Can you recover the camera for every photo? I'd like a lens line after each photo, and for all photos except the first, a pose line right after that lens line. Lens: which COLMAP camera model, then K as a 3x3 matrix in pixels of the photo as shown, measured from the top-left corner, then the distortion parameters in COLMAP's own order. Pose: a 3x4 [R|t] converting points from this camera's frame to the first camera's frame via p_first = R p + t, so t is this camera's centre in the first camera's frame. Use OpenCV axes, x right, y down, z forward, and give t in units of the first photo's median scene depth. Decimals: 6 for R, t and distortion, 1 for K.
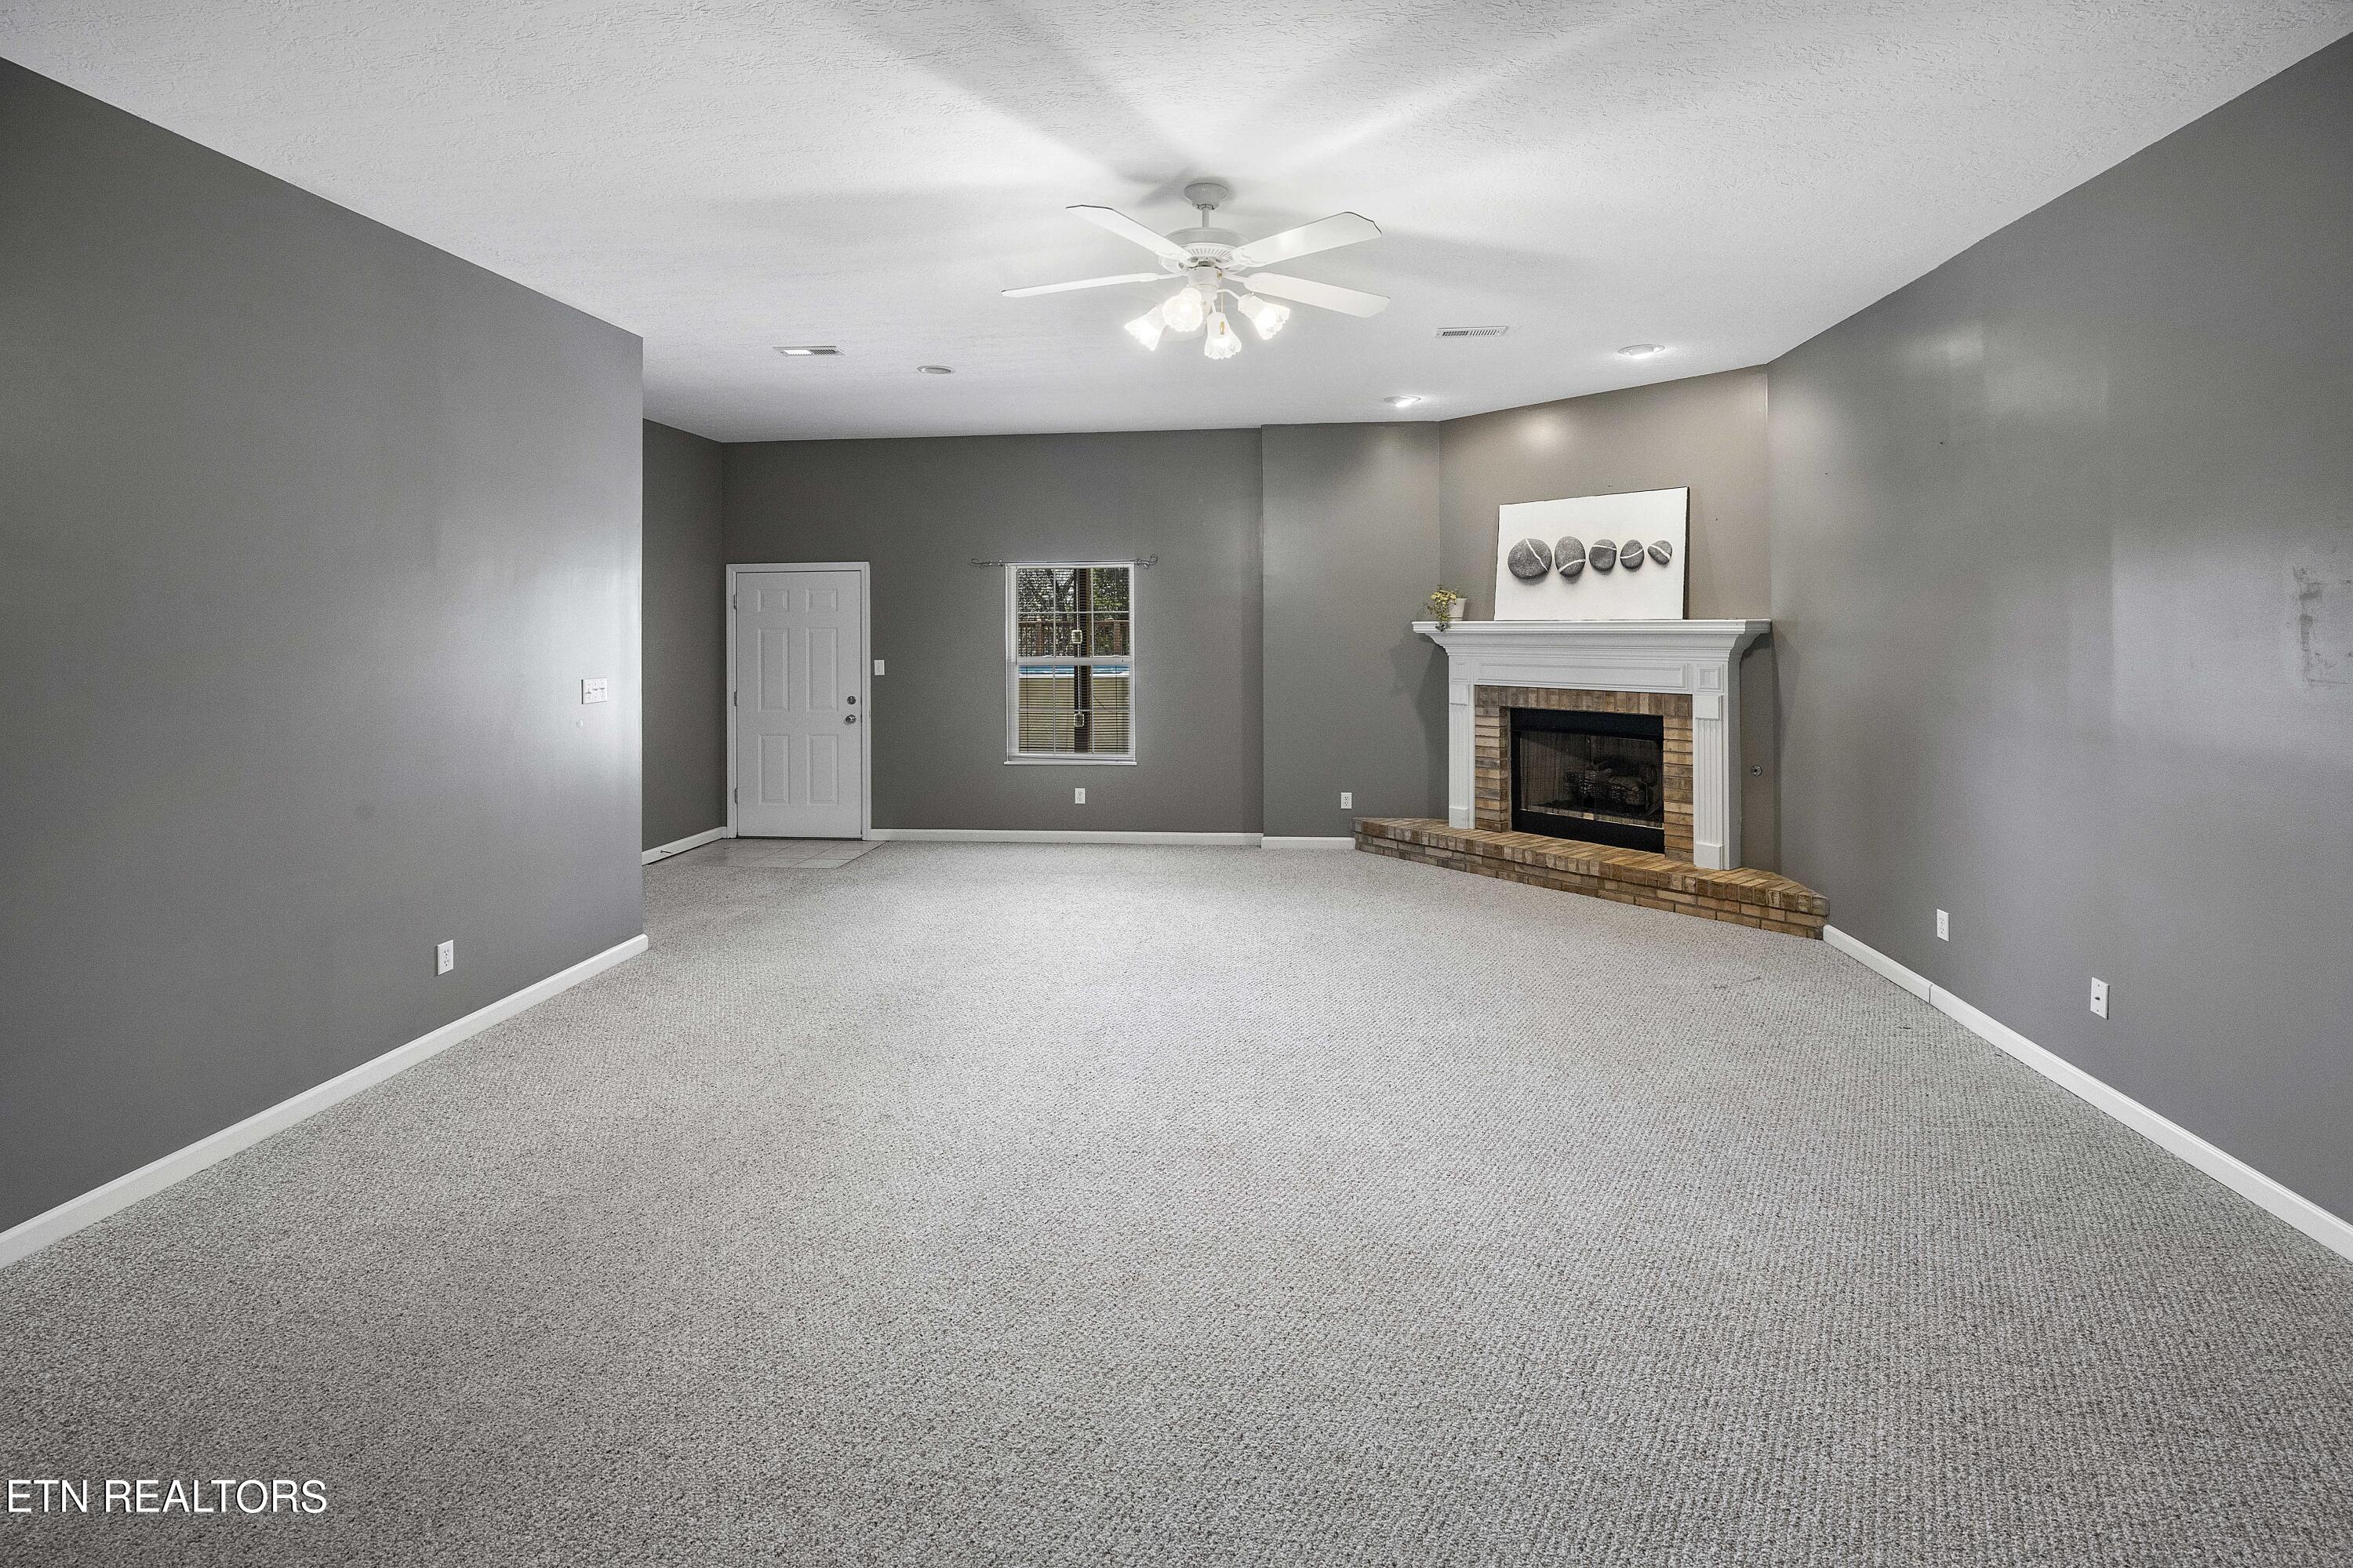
lens RADIAL K [[1156.8, 0, 1176.5], [0, 1156.8, 784.0], [0, 0, 1]] dist [-0.001004, -0.000123]
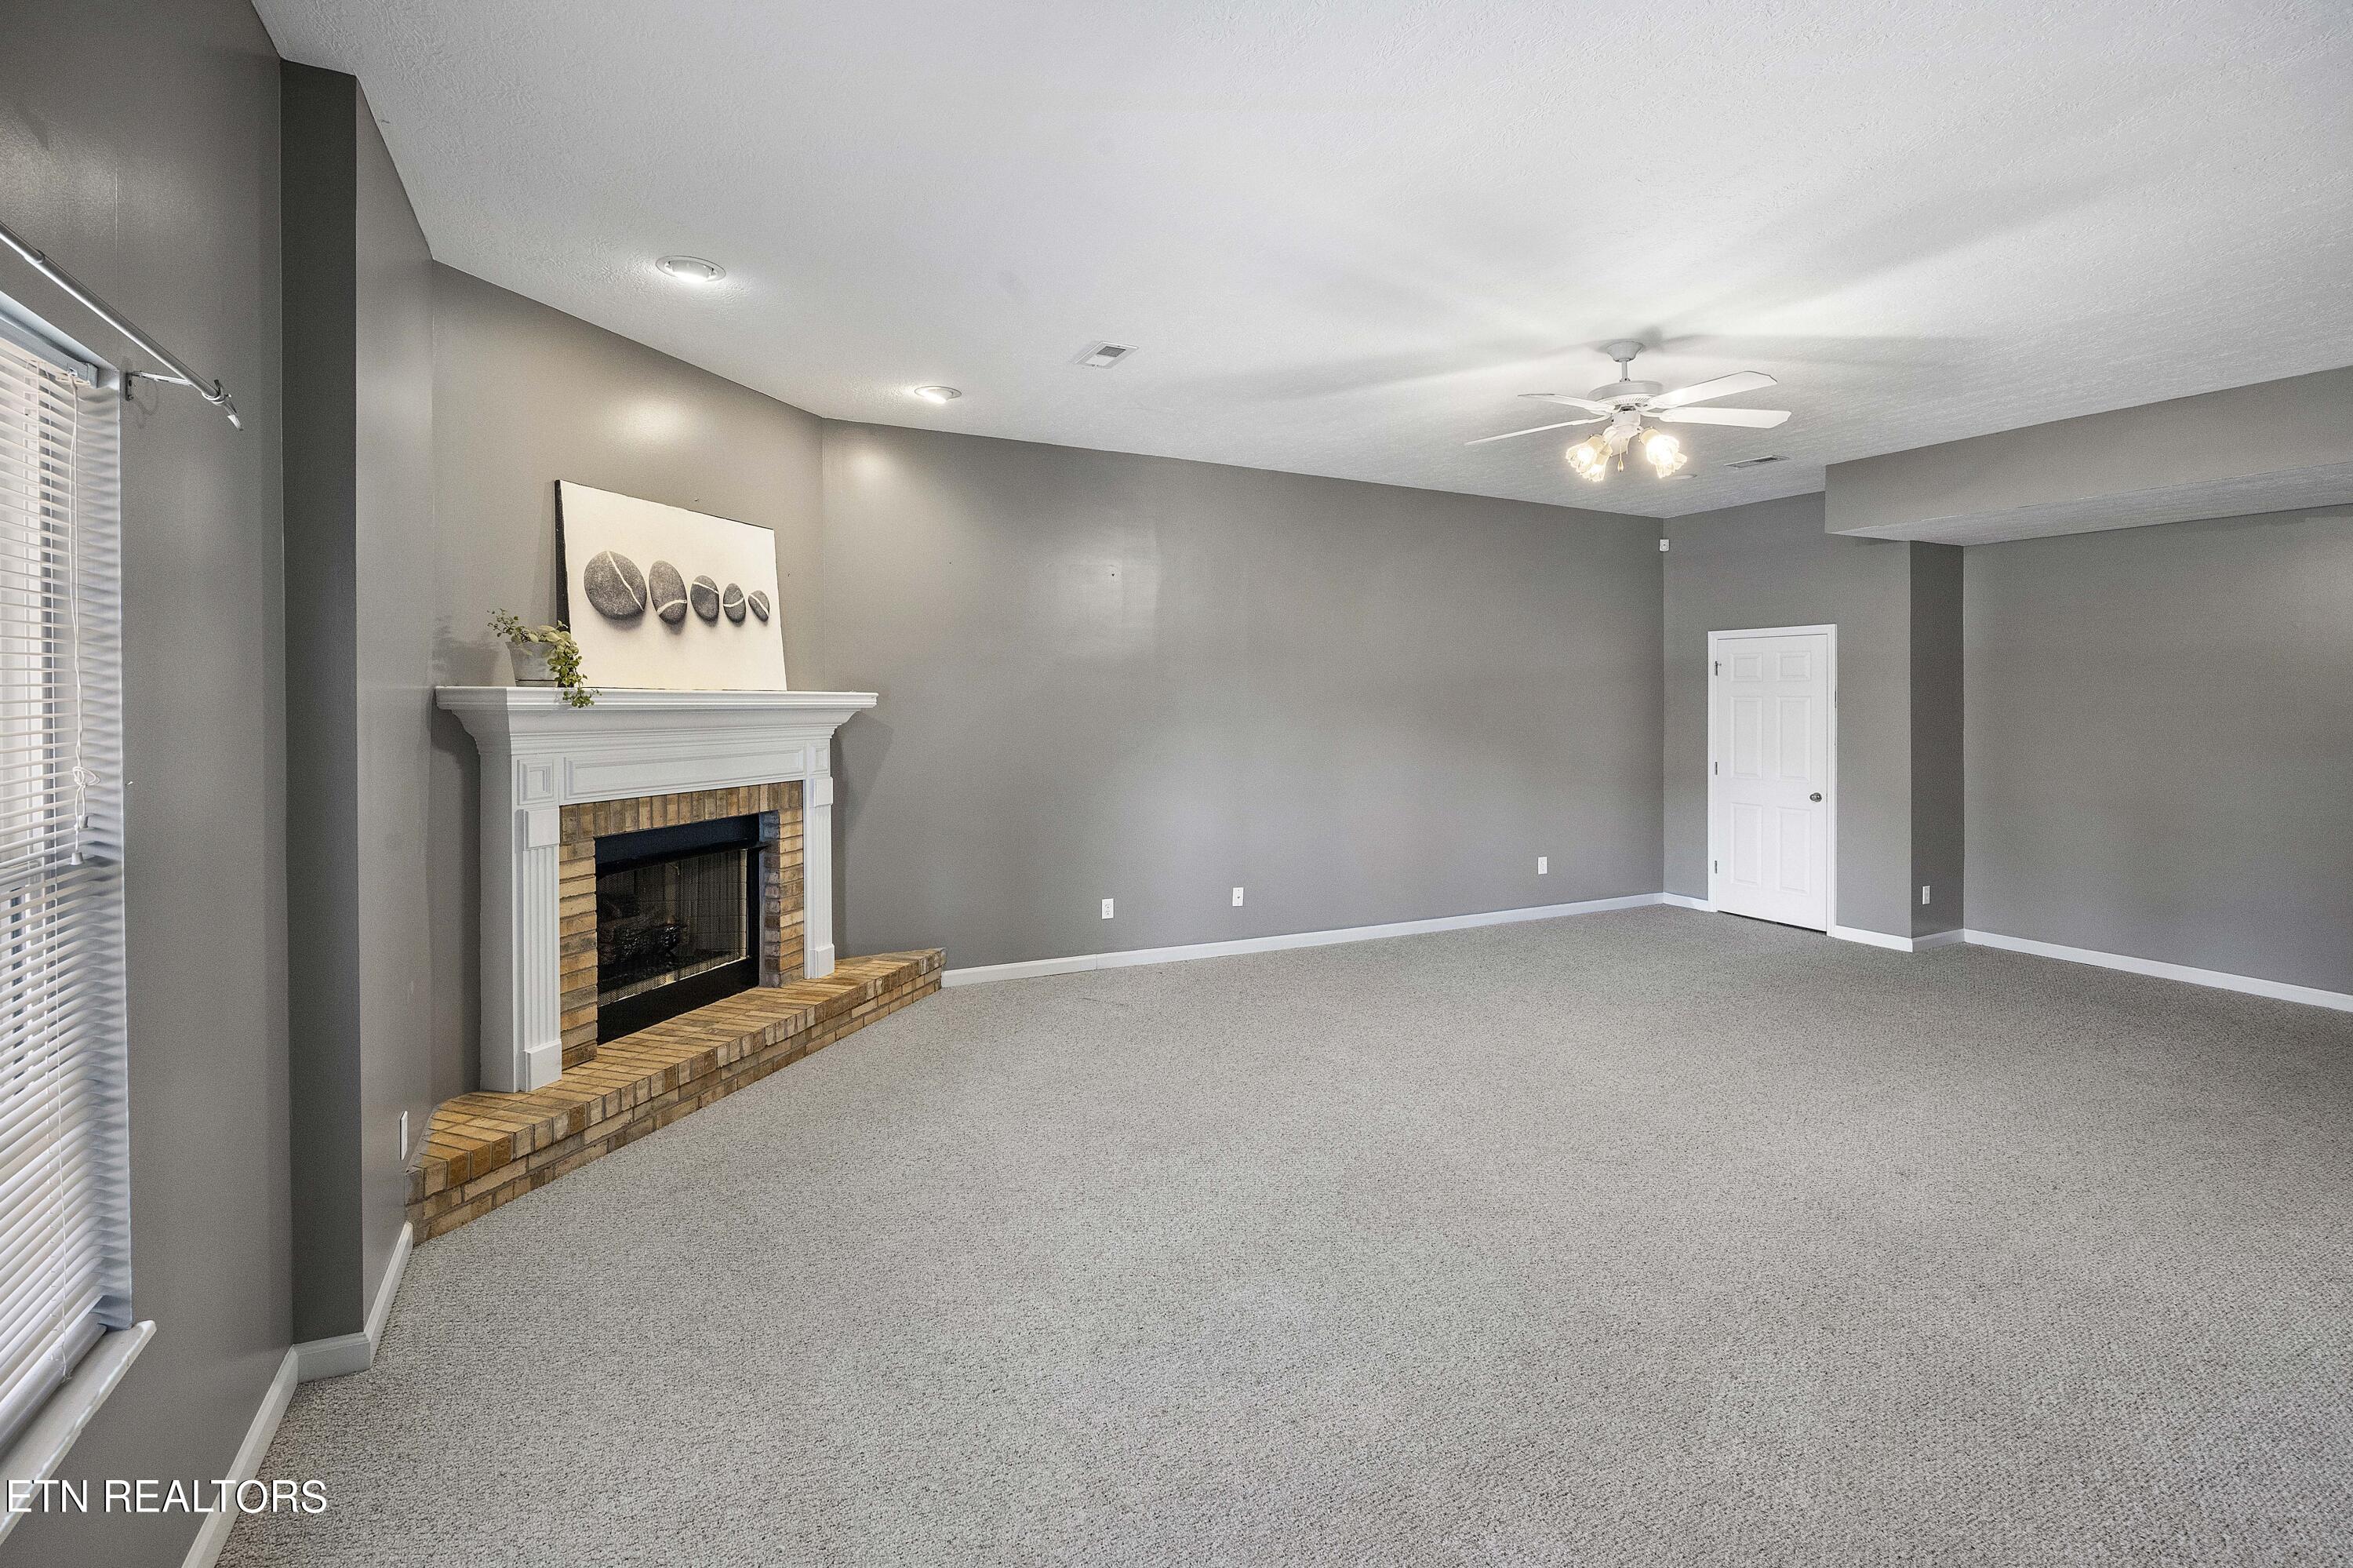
lens RADIAL K [[1156.8, 0, 1176.5], [0, 1156.8, 784.0], [0, 0, 1]] dist [-0.001004, -0.000123]
pose [[-0.563092, -0.050948, 0.824822, -0.377102], [0.117986, 0.982916, 0.141260, -0.150984], [-0.817929, 0.176860, -0.547461, 1.161310]]
